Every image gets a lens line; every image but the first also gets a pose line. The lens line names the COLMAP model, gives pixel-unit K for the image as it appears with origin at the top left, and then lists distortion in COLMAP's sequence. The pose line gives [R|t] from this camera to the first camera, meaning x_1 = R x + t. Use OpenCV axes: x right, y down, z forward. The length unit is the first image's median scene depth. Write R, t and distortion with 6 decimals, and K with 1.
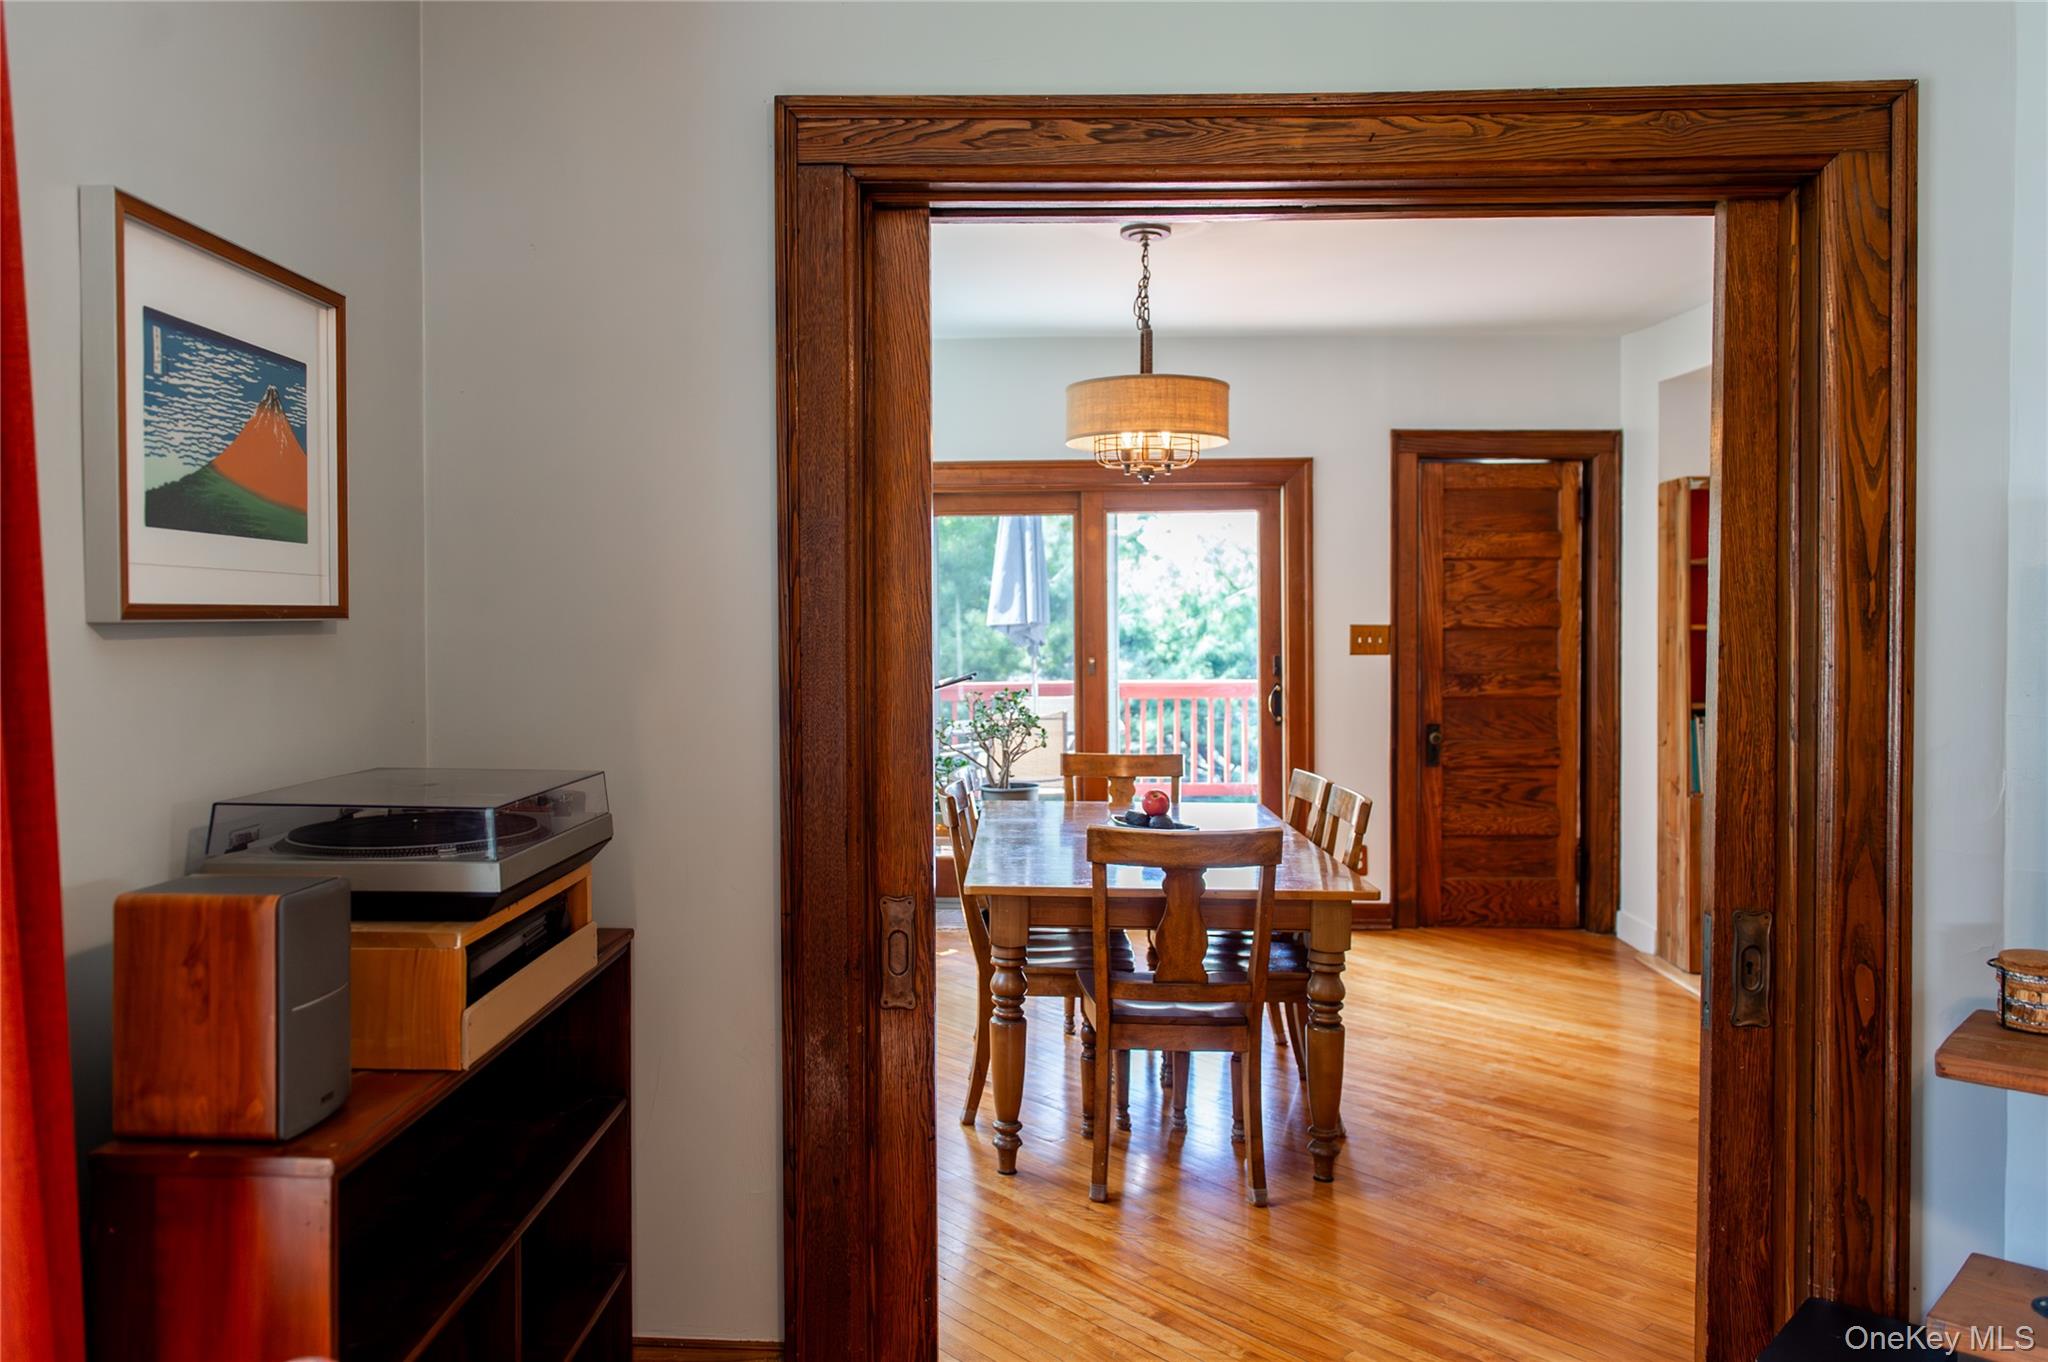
lens RADIAL K [[1482.3, 0, 991.6], [0, 1482.3, 639.1], [0, 0, 1]] dist [0.015059, 0.003438]
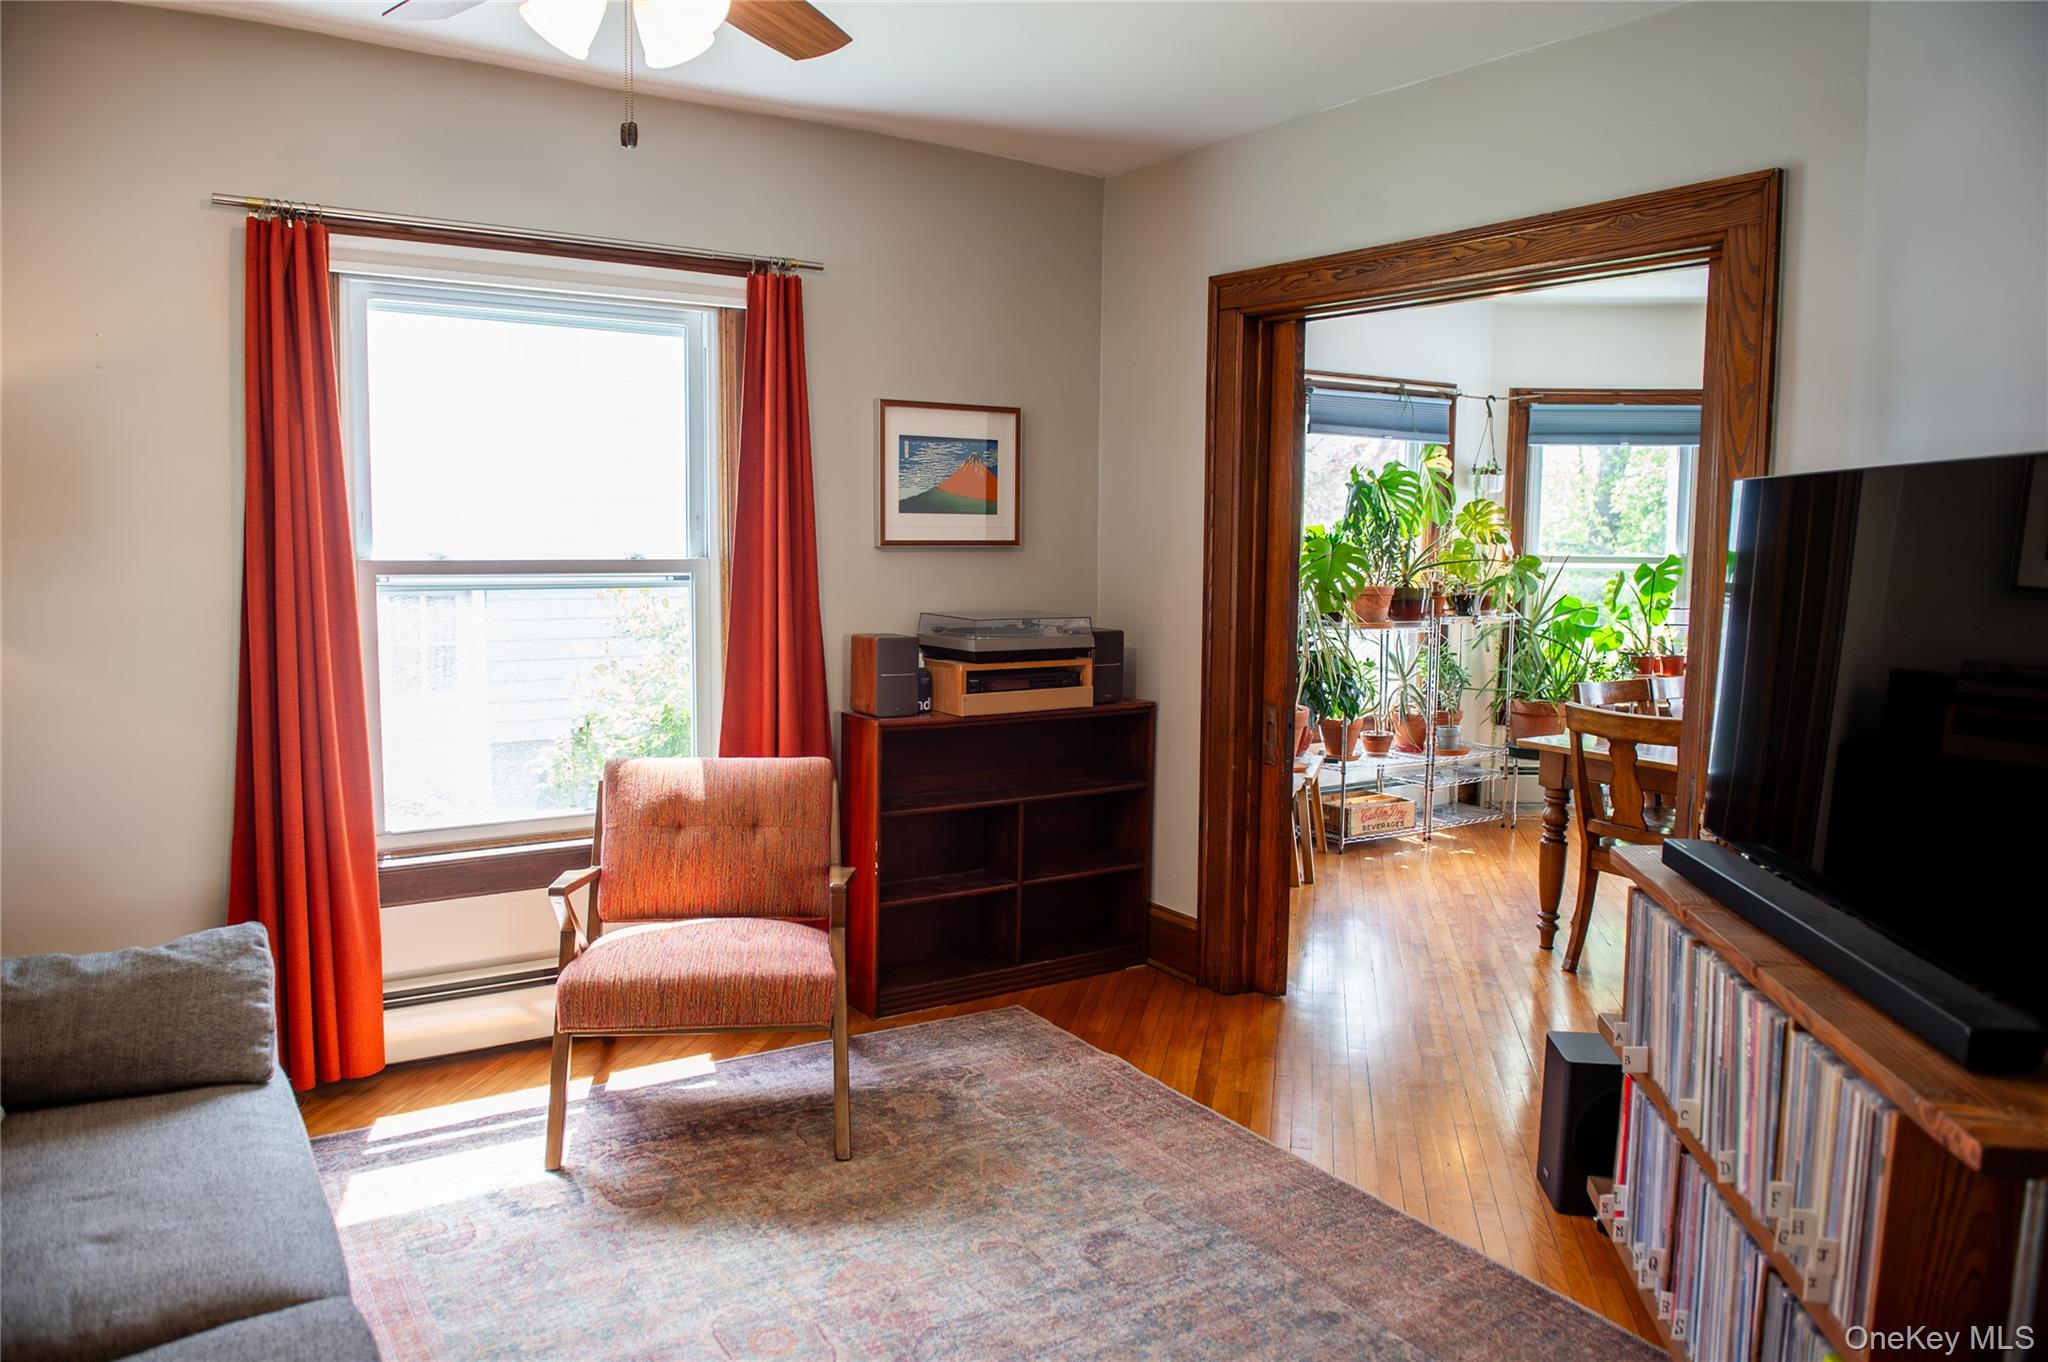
lens RADIAL K [[1446.7, 0, 1028.2], [0, 1446.7, 650.6], [0, 0, 1]] dist [-0.038121, 0.003045]
pose [[0.597274, 0.075547, -0.798472, 0.443970], [-0.024043, 0.996793, 0.076326, -0.007339], [0.801677, -0.026390, 0.597175, -0.112668]]
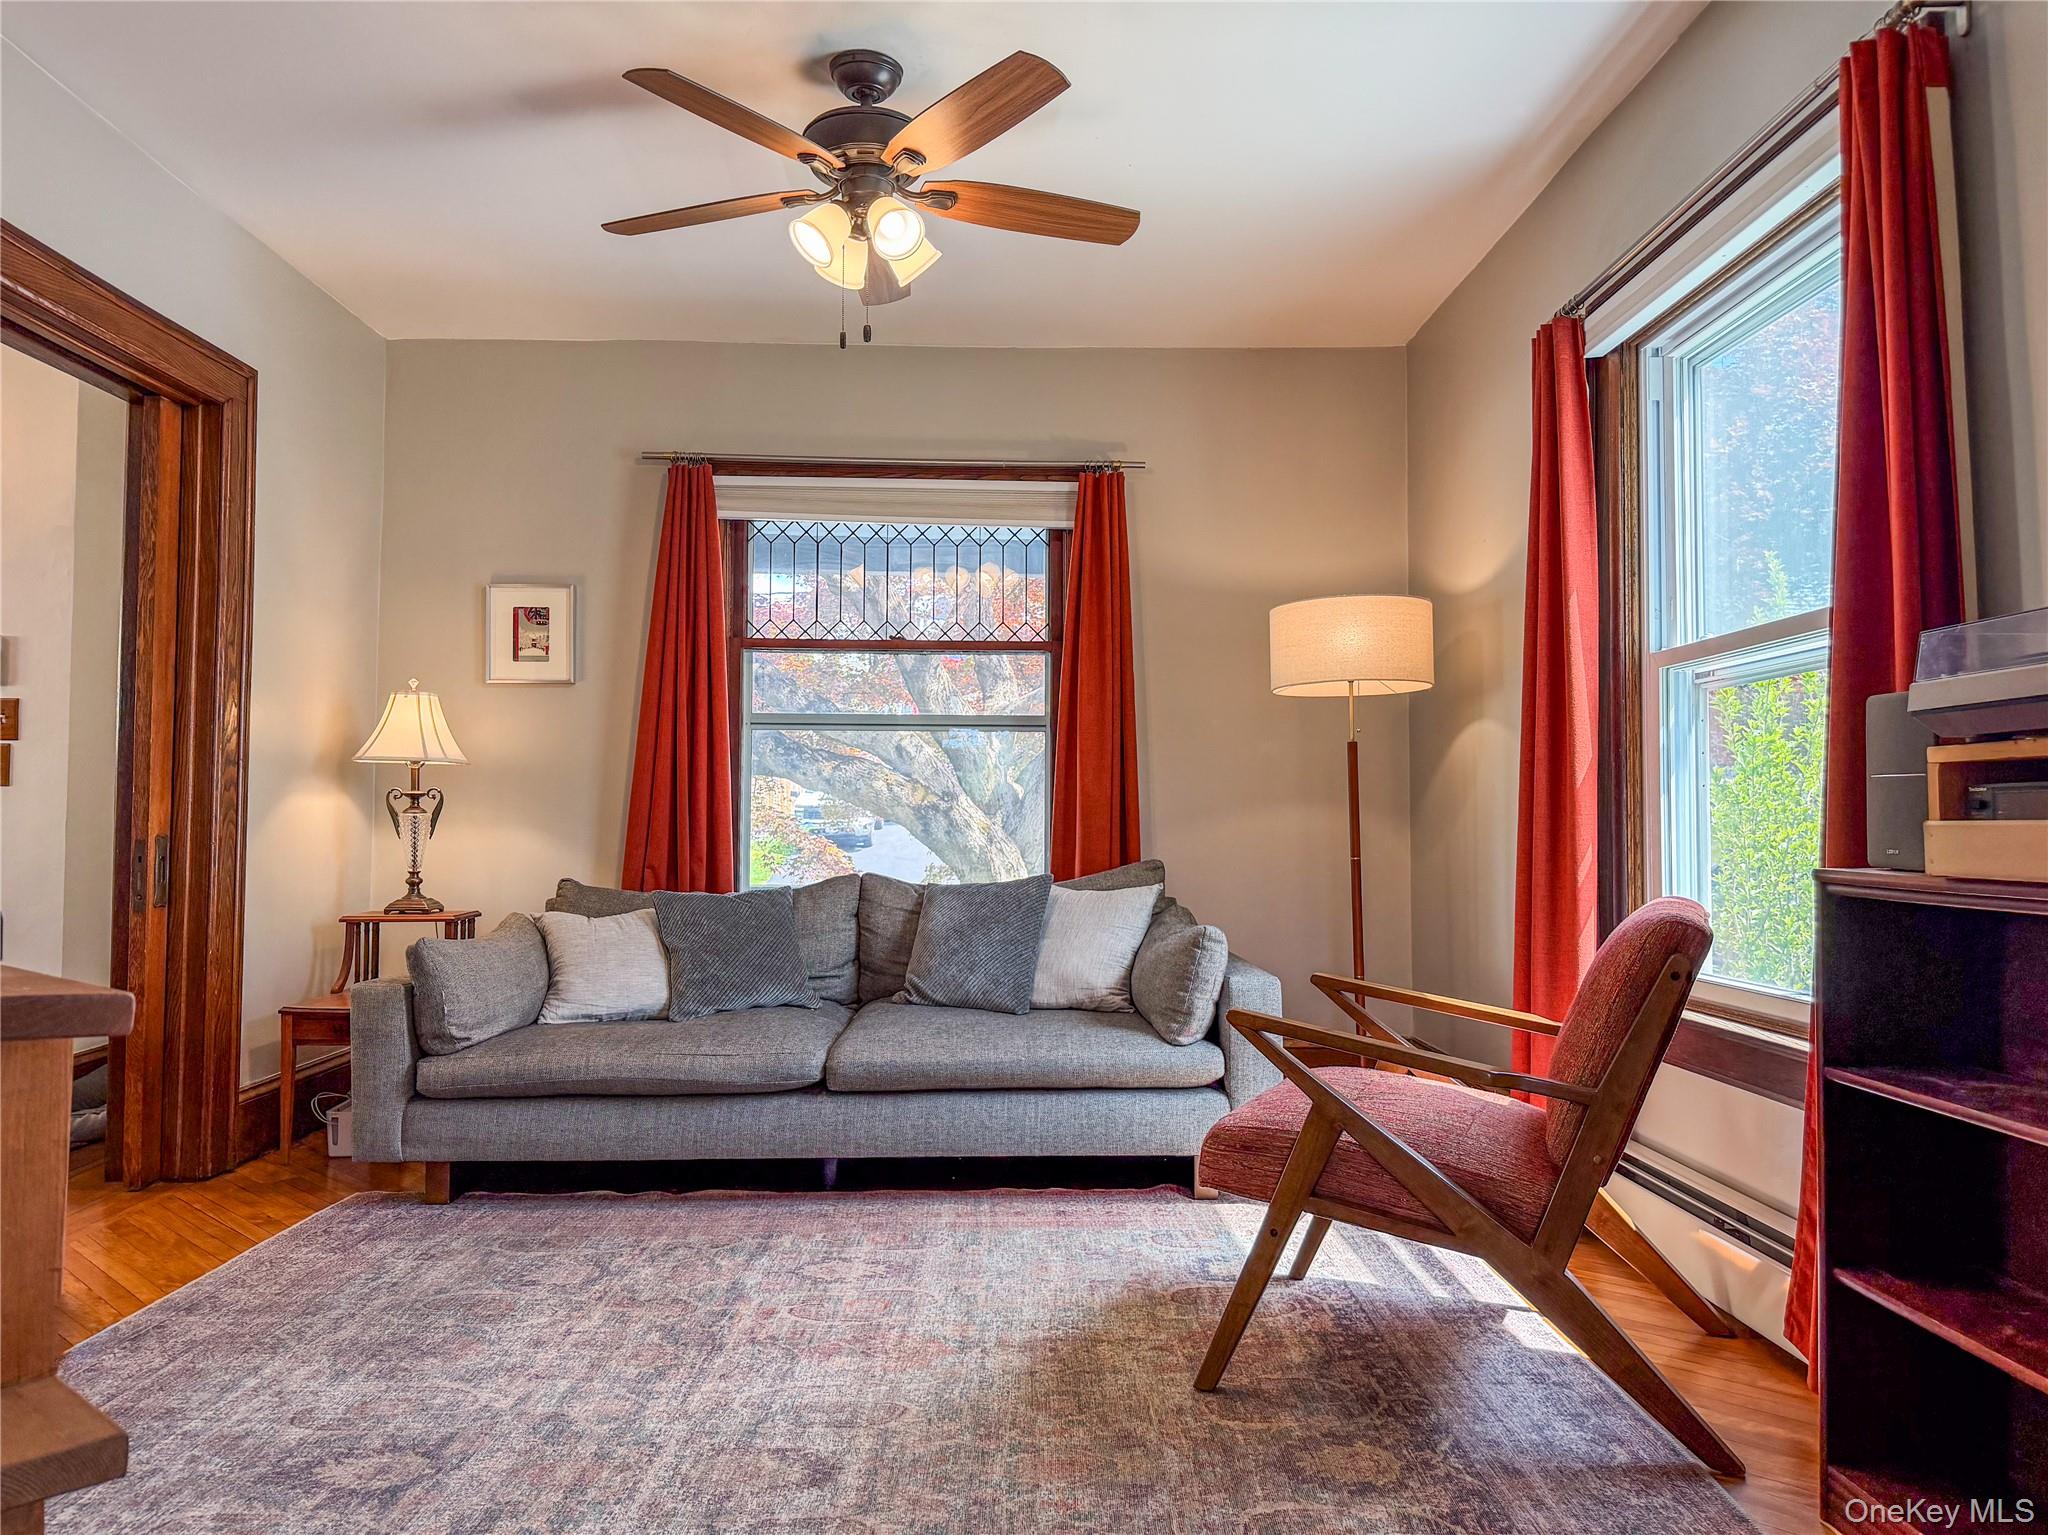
lens RADIAL K [[1443.4, 0, 1024.0], [0, 1443.4, 767.5], [0, 0, 1]] dist [-0.030128, -0.000535]
pose [[-0.996574, -0.008507, -0.082263, 0.092884], [-0.007007, 0.999804, -0.018507, 0.056648], [0.082405, -0.017868, -0.996439, 0.503776]]
